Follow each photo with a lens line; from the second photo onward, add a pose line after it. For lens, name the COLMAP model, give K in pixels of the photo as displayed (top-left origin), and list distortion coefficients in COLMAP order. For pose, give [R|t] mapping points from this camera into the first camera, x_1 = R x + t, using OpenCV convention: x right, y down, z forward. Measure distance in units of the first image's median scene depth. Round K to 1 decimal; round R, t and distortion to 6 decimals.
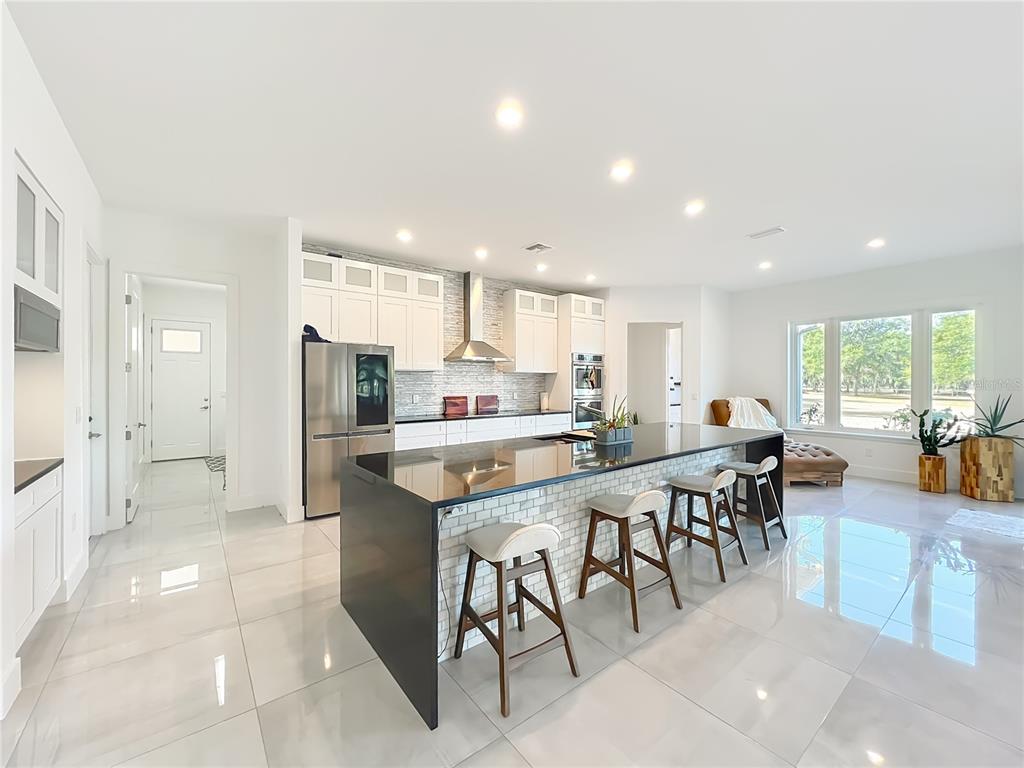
lens RADIAL K [[414.2, 0, 512.1], [0, 414.2, 382.1], [0, 0, 1]] dist [-0.003139, 0.000270]
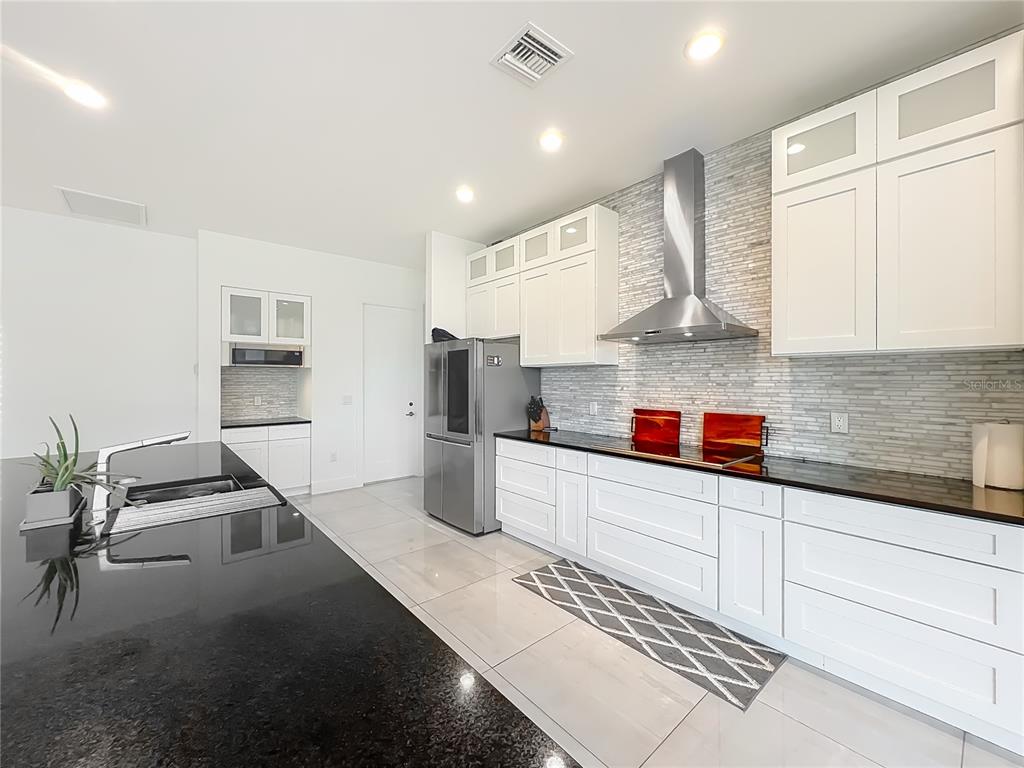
lens RADIAL K [[414.2, 0, 504.9], [0, 414.2, 379.7], [0, 0, 1]] dist [-0.003139, 0.000270]
pose [[0.027578, -0.000999, -0.999619, 0.382569], [0.001292, 0.999999, -0.000964, -0.003629], [0.999619, -0.001265, 0.027579, 0.779858]]
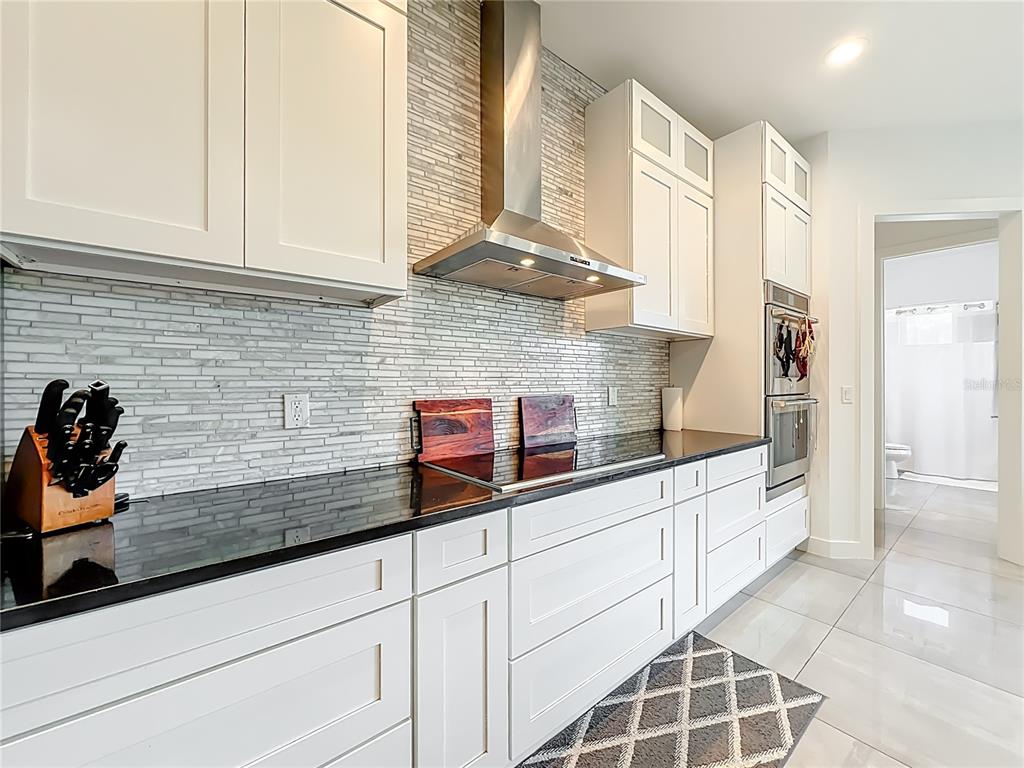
lens RADIAL K [[414.2, 0, 511.0], [0, 414.2, 380.5], [0, 0, 1]] dist [-0.003139, 0.000270]
pose [[0.999822, 0.001045, 0.018844, -0.100005], [-0.001060, 0.999999, 0.000757, 0.020434], [-0.018843, -0.000777, 0.999822, 0.691635]]
